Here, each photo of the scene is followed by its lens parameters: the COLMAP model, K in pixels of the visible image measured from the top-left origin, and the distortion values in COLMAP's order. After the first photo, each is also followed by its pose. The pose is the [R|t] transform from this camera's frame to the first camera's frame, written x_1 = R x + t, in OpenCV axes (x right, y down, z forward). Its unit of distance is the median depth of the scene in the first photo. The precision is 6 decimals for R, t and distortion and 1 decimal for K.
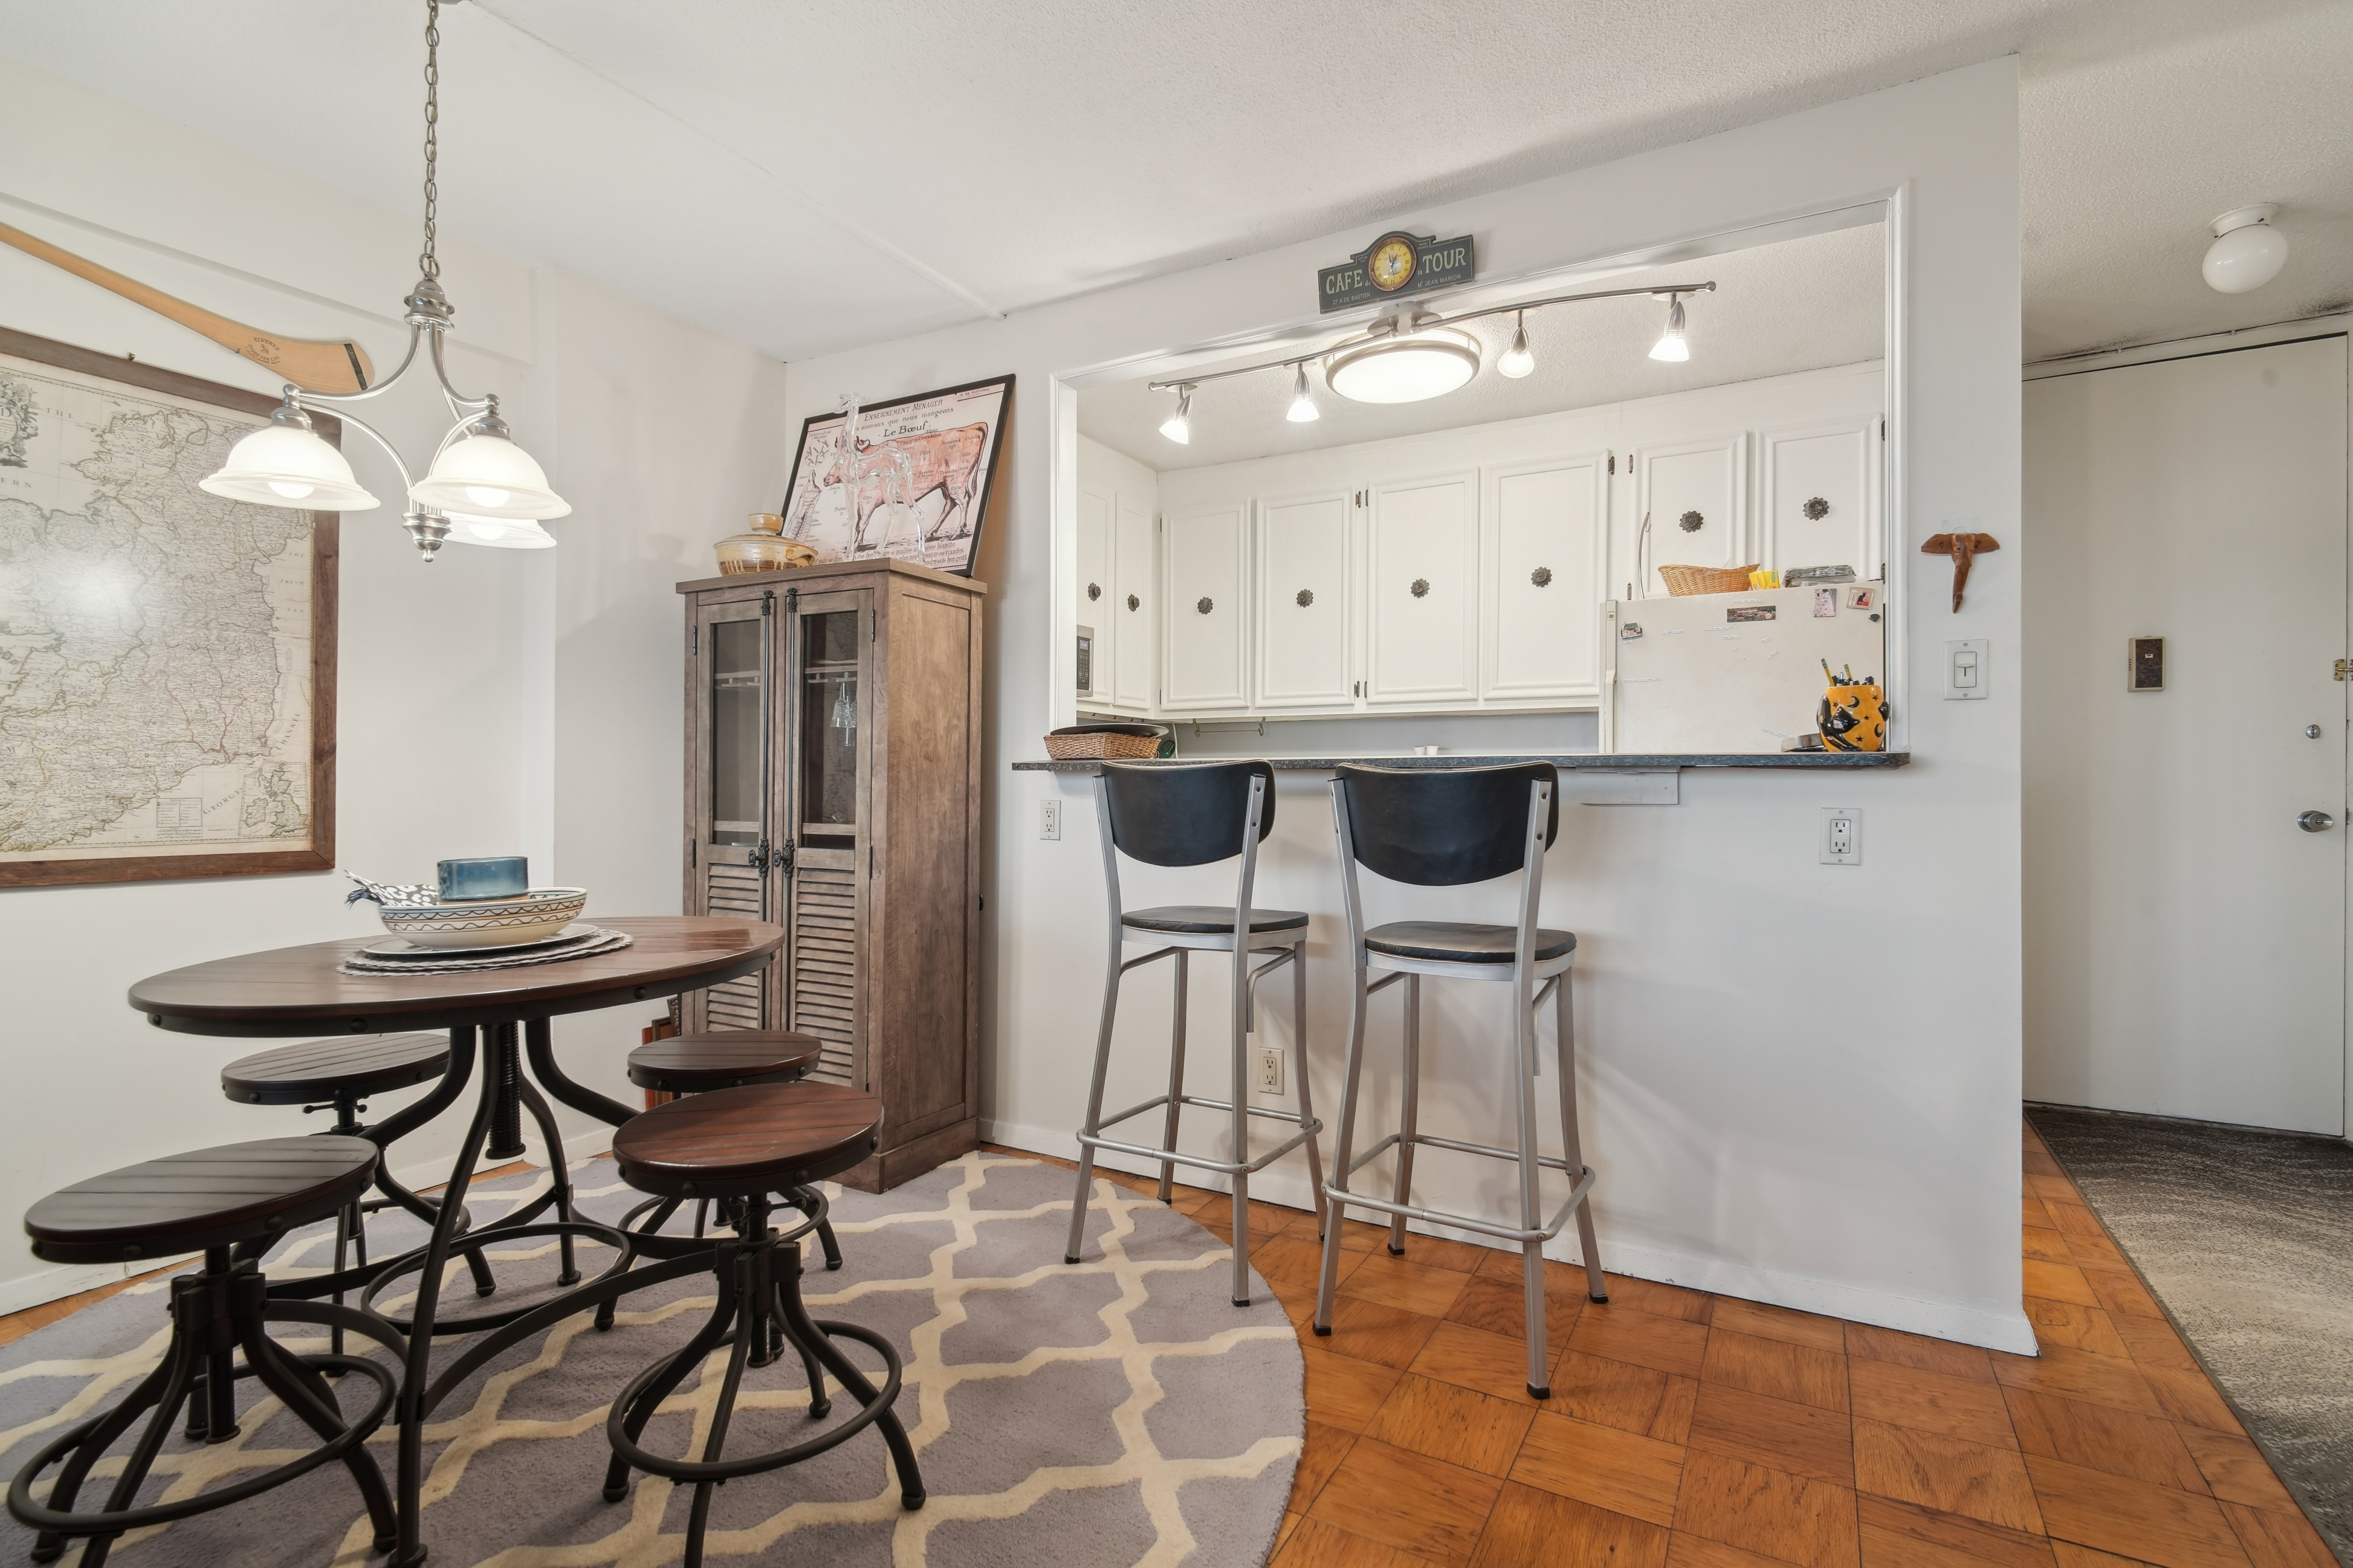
lens RADIAL K [[1099.3, 0, 1183.6], [0, 1099.3, 789.8], [0, 0, 1]] dist [0.002044, -0.004521]
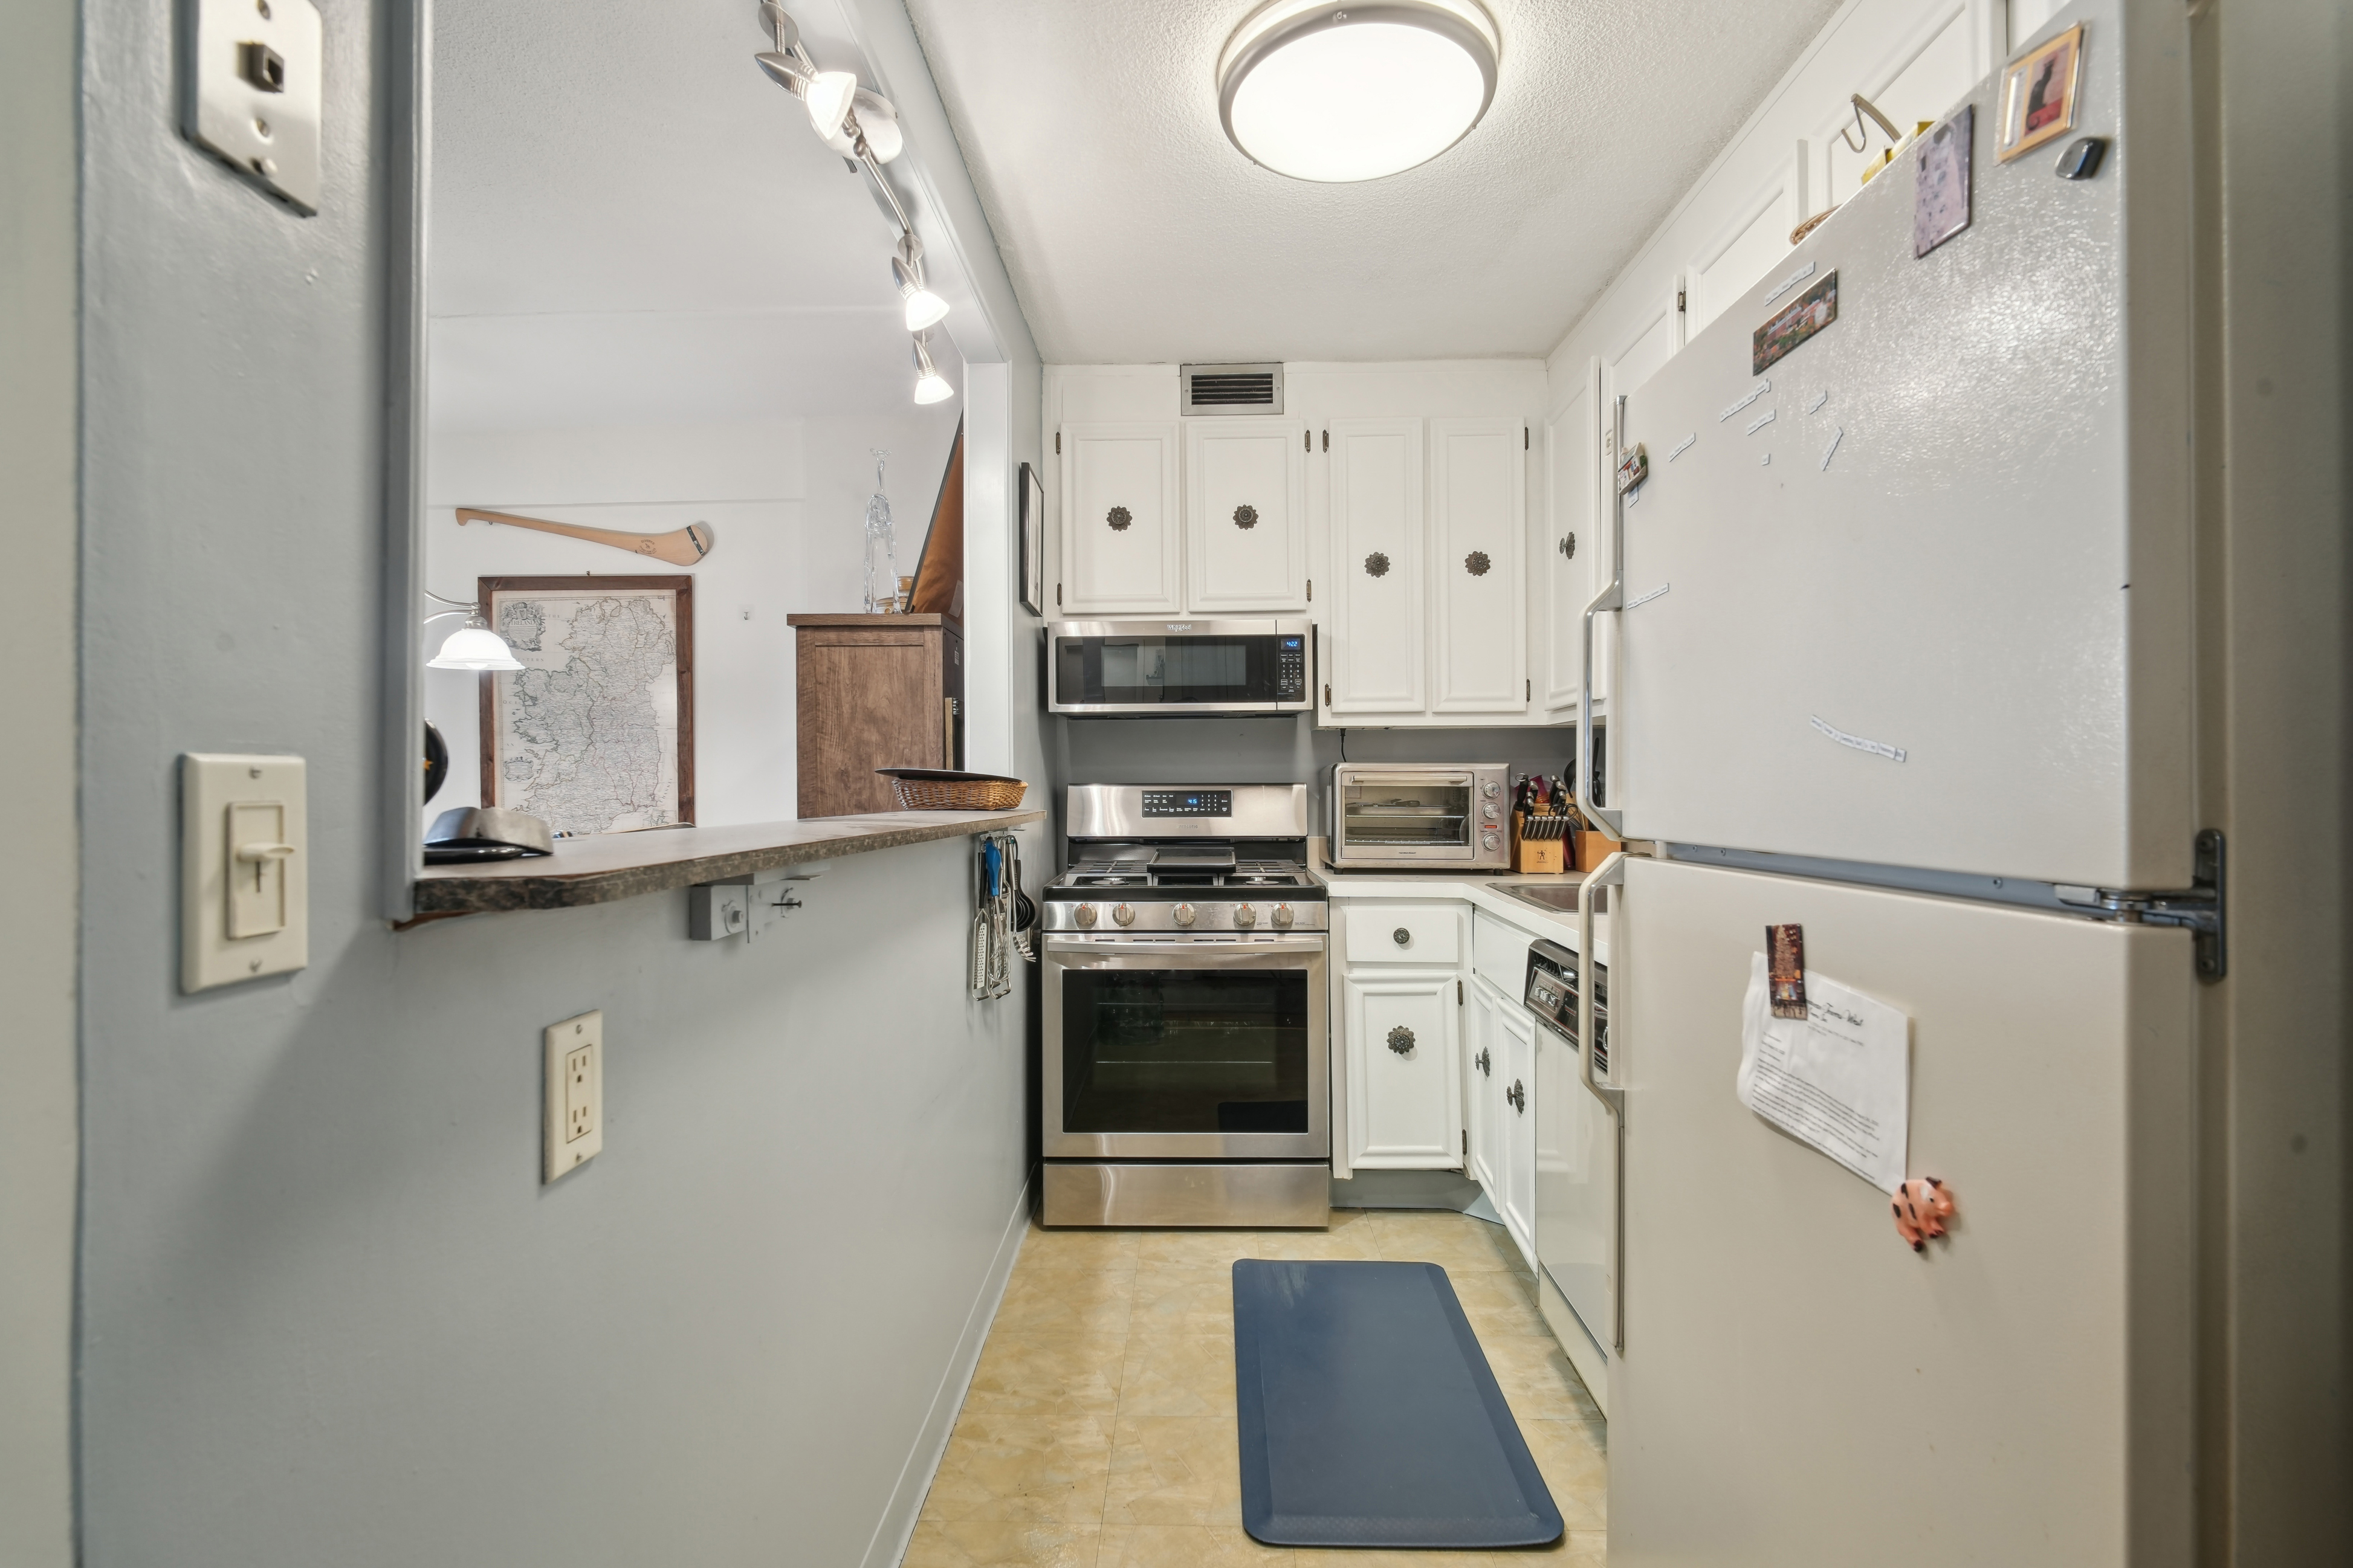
lens RADIAL K [[1099.3, 0, 1184.3], [0, 1099.3, 784.1], [0, 0, 1]] dist [0.002044, -0.004521]
pose [[0.473124, -0.007444, -0.880964, 0.862577], [0.007419, 0.999963, -0.004465, -0.048664], [0.880964, -0.004423, 0.473162, 0.896320]]
